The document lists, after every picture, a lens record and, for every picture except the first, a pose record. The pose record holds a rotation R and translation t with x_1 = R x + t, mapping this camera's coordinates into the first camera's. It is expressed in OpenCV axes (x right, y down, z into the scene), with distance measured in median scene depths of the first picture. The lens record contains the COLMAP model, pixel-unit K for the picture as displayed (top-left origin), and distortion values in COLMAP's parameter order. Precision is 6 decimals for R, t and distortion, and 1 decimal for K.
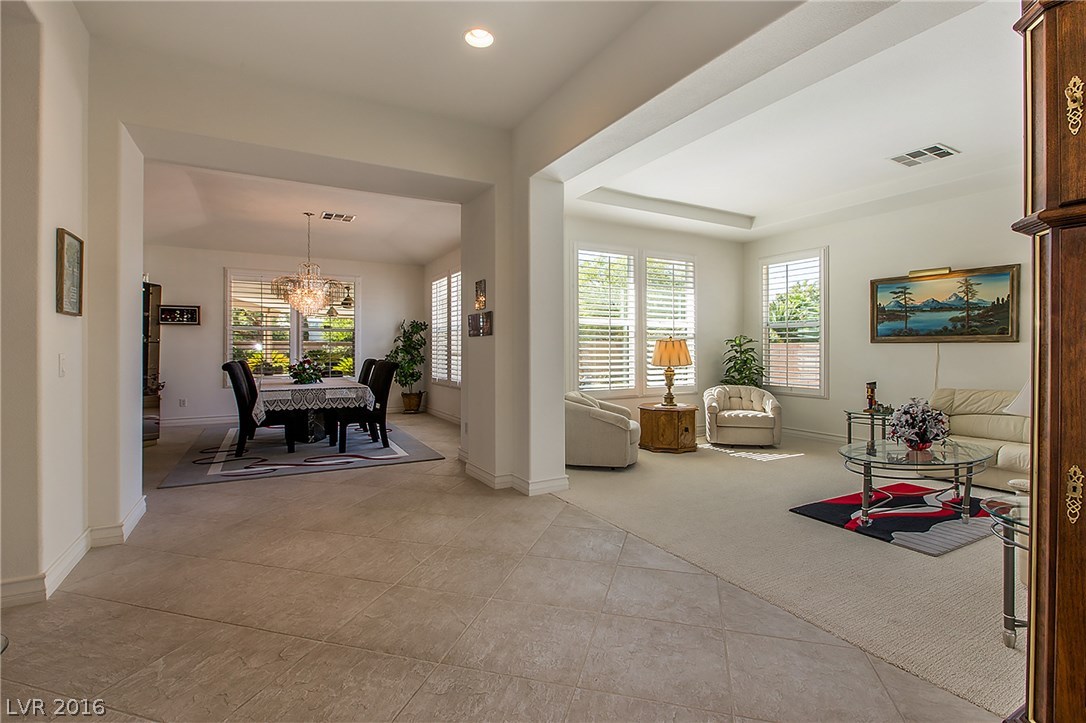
lens RADIAL K [[512.8, 0, 605.4], [0, 512.8, 353.7], [0, 0, 1]] dist [-0.010725, 0.001681]
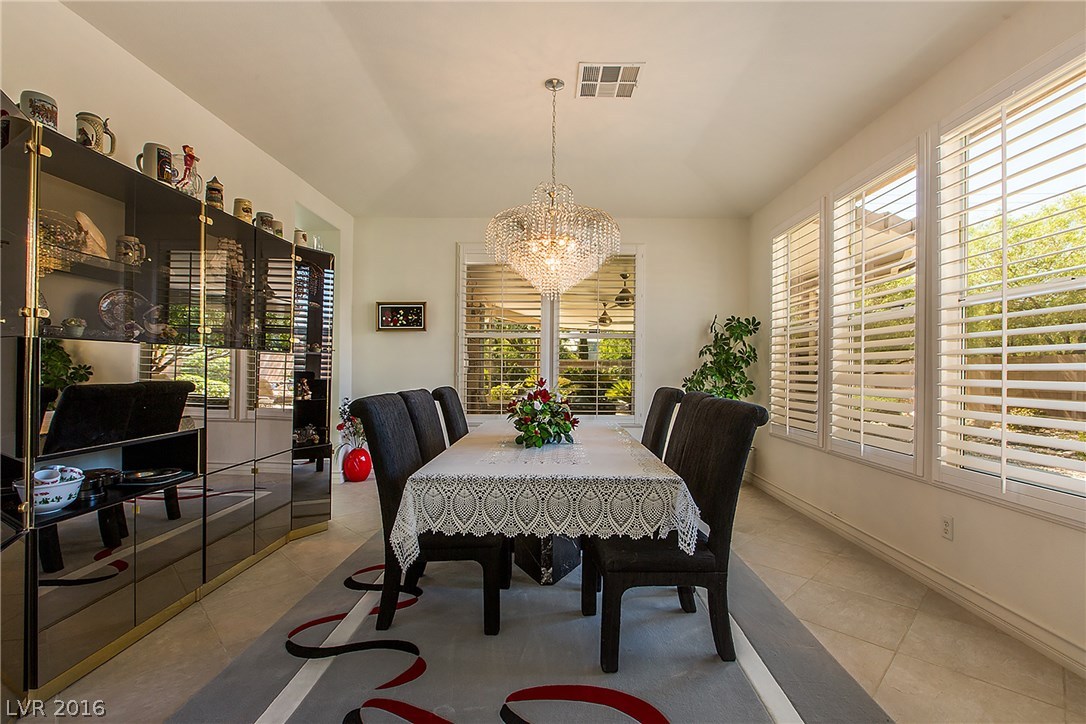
lens RADIAL K [[512.8, 0, 551.0], [0, 512.8, 365.7], [0, 0, 1]] dist [-0.010725, 0.001681]
pose [[0.822384, 0.001785, -0.568930, -0.277255], [-0.010900, 0.999861, -0.012618, -0.003234], [0.568828, 0.016578, 0.822289, 0.545269]]
